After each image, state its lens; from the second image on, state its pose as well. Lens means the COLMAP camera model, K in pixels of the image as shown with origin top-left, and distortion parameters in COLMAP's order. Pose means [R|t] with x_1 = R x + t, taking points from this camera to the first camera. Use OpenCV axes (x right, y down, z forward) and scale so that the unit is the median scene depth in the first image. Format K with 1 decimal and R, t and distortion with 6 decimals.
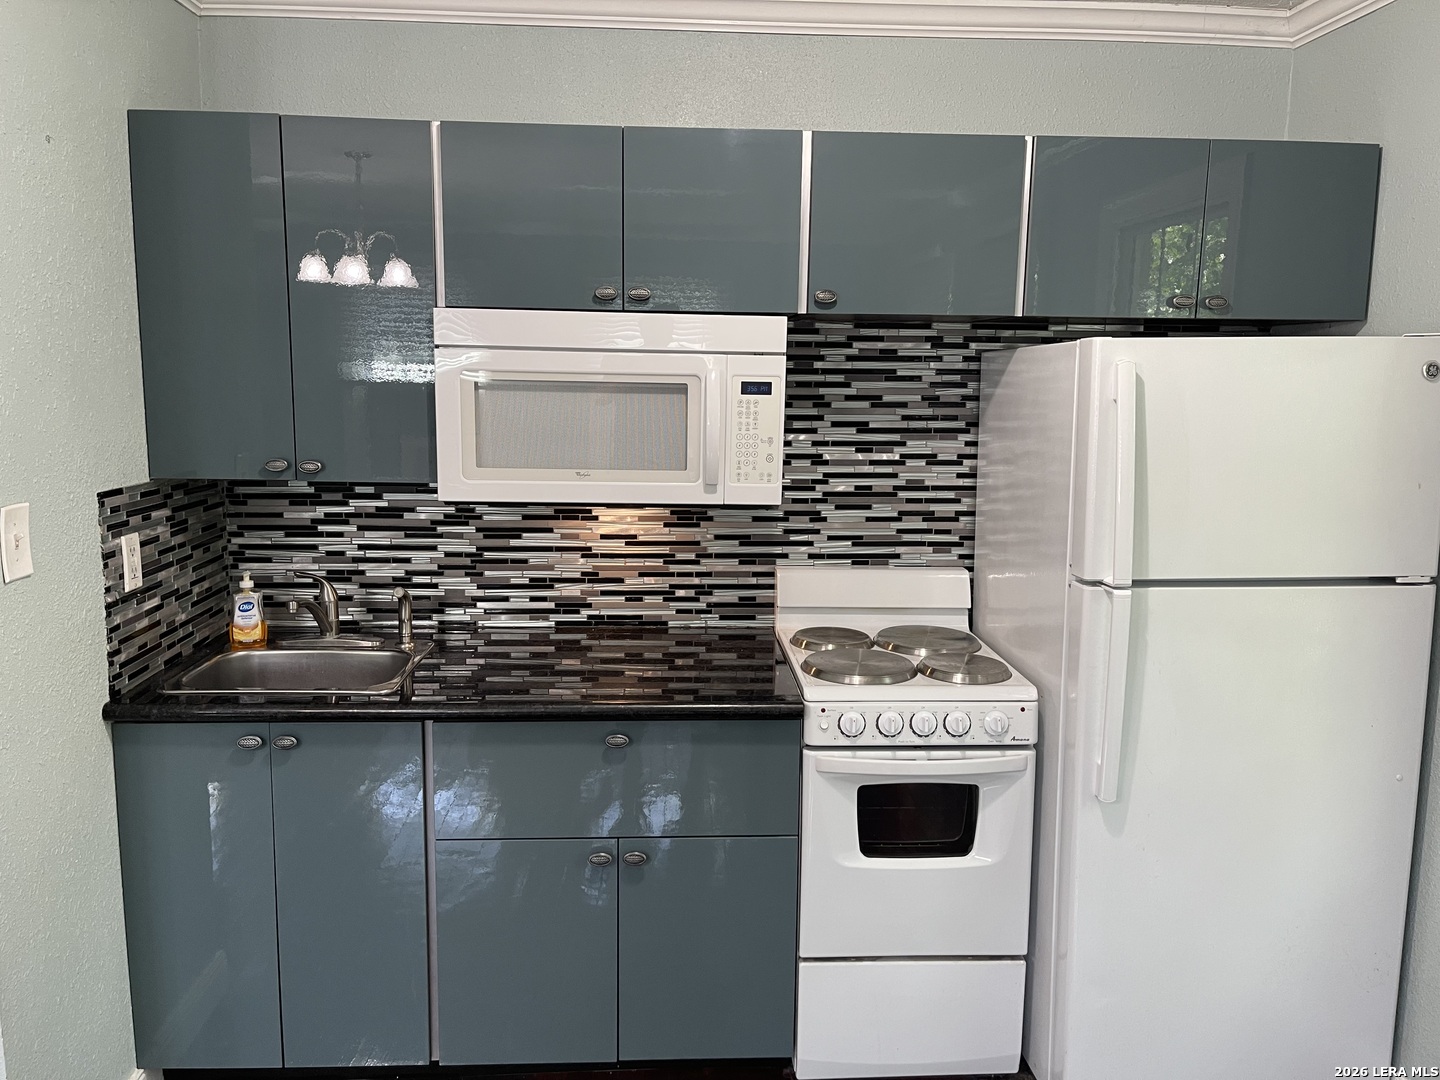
lens RADIAL K [[1088.1, 0, 717.1], [0, 1088.1, 529.3], [0, 0, 1]] dist [0.065152, -0.070392]
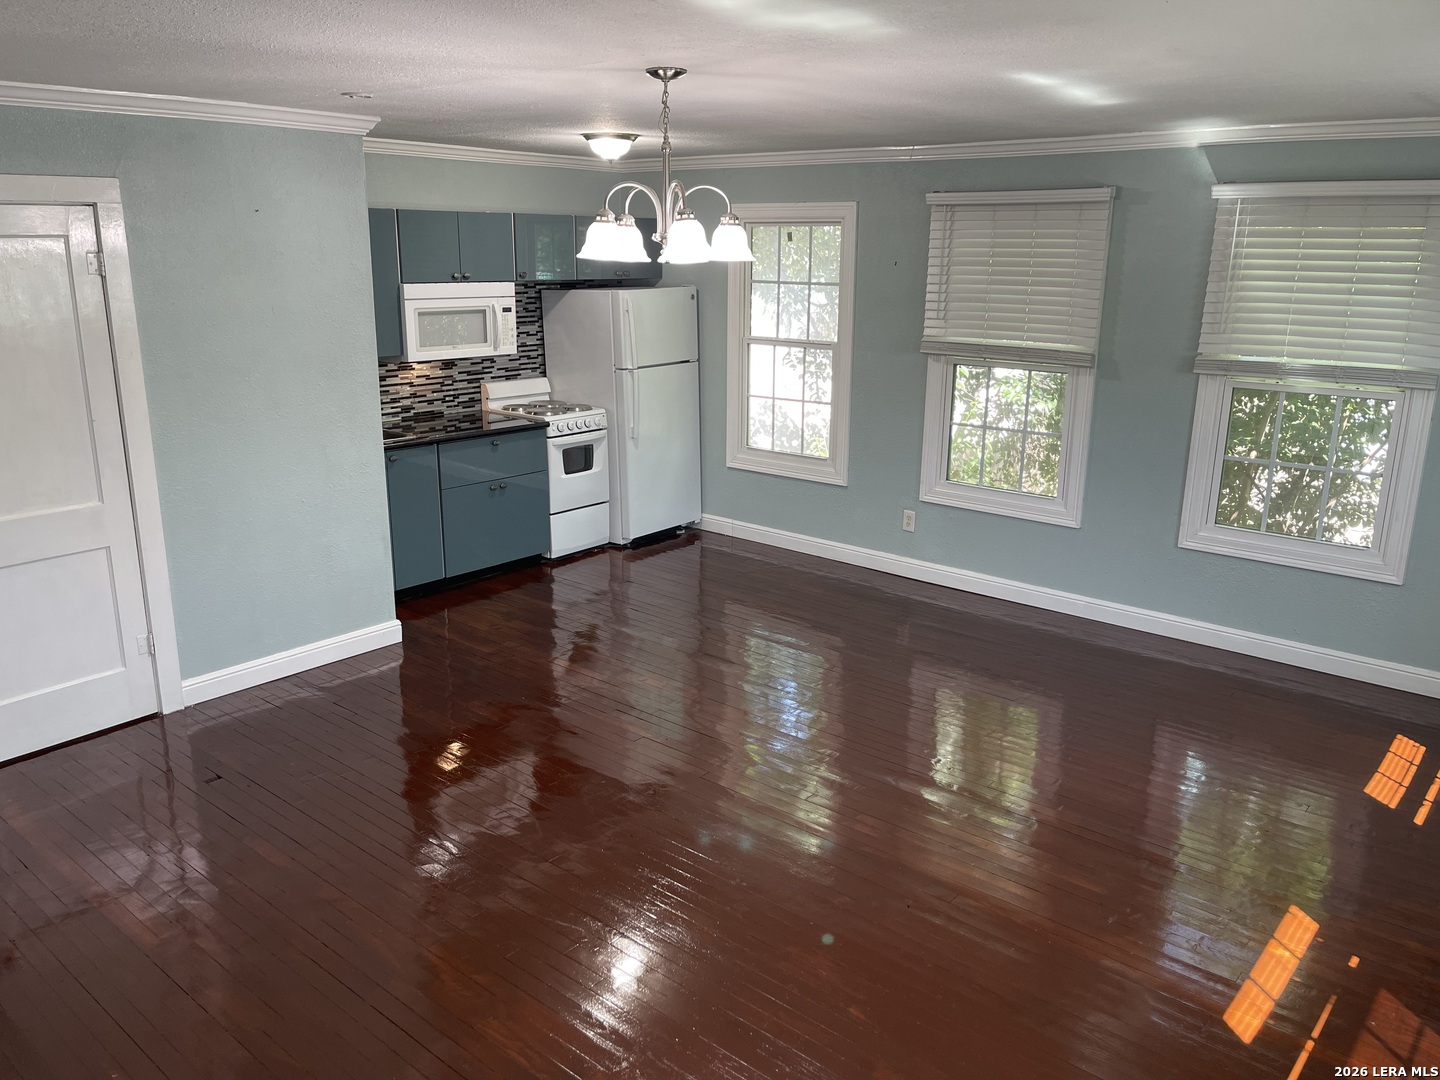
lens RADIAL K [[1093.4, 0, 727.3], [0, 1093.4, 537.9], [0, 0, 1]] dist [0.036721, -0.003558]
pose [[0.682864, -0.195433, 0.703920, -1.350767], [0.108044, 0.979974, 0.167264, 0.022967], [-0.722512, -0.038164, 0.690304, -1.073310]]
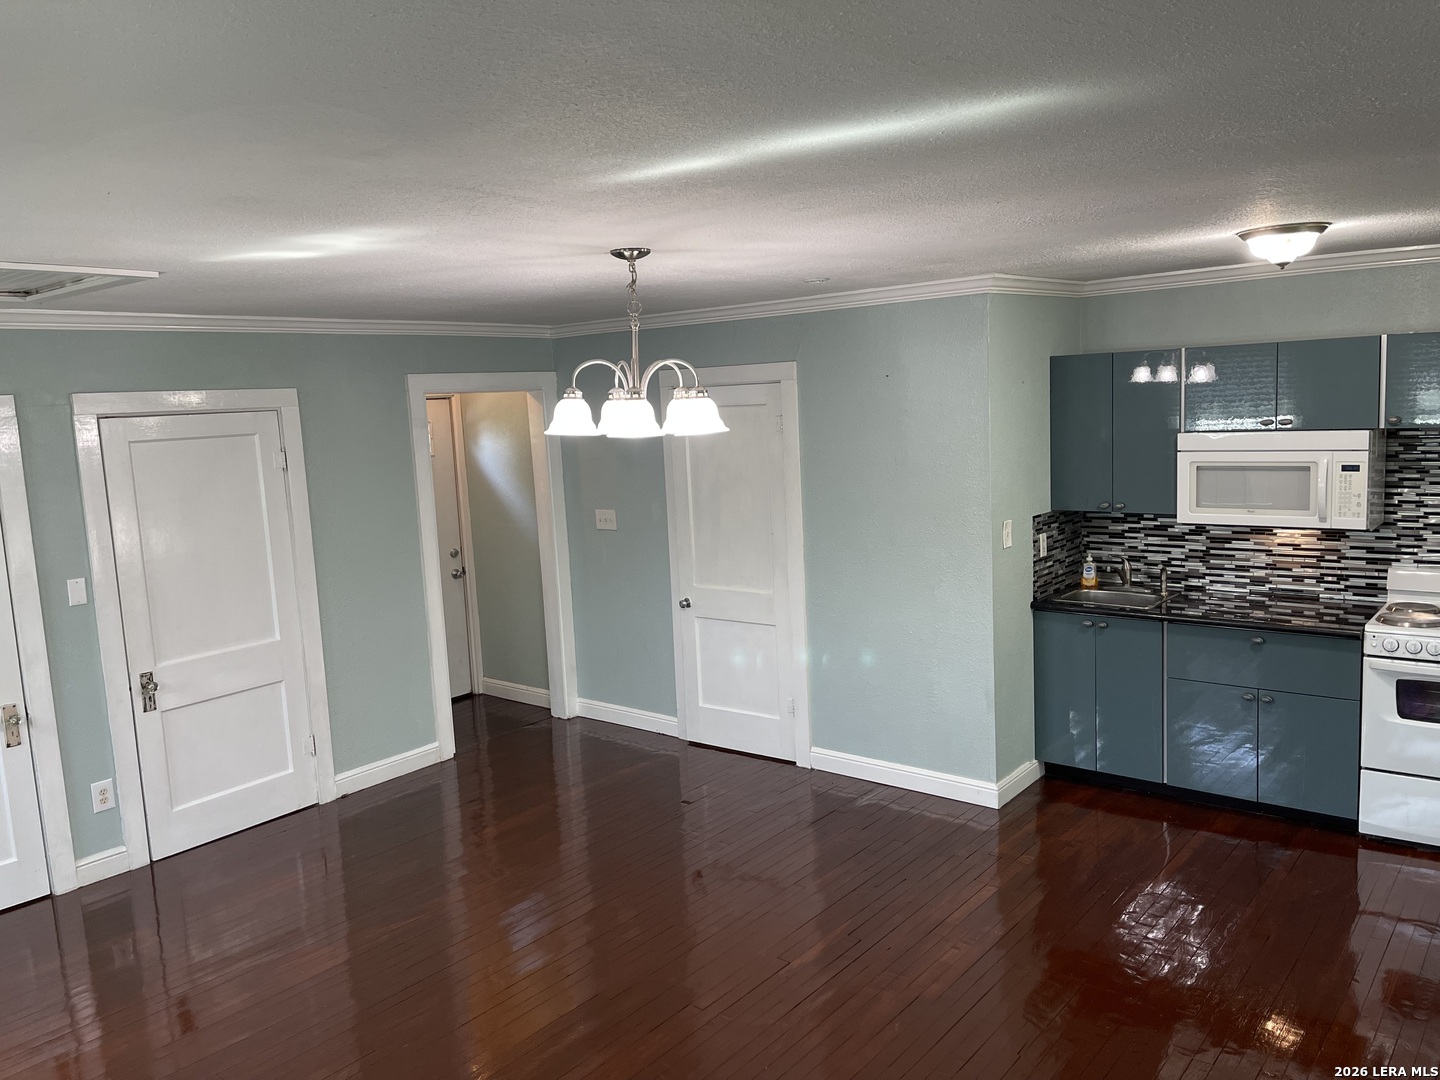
lens RADIAL K [[1093.4, 0, 727.3], [0, 1093.4, 537.9], [0, 0, 1]] dist [0.036721, -0.003558]
pose [[0.740877, 0.036638, -0.670641, 0.449127], [-0.040359, 0.999135, 0.009998, 0.014456], [0.670427, 0.019660, 0.741715, -0.988317]]
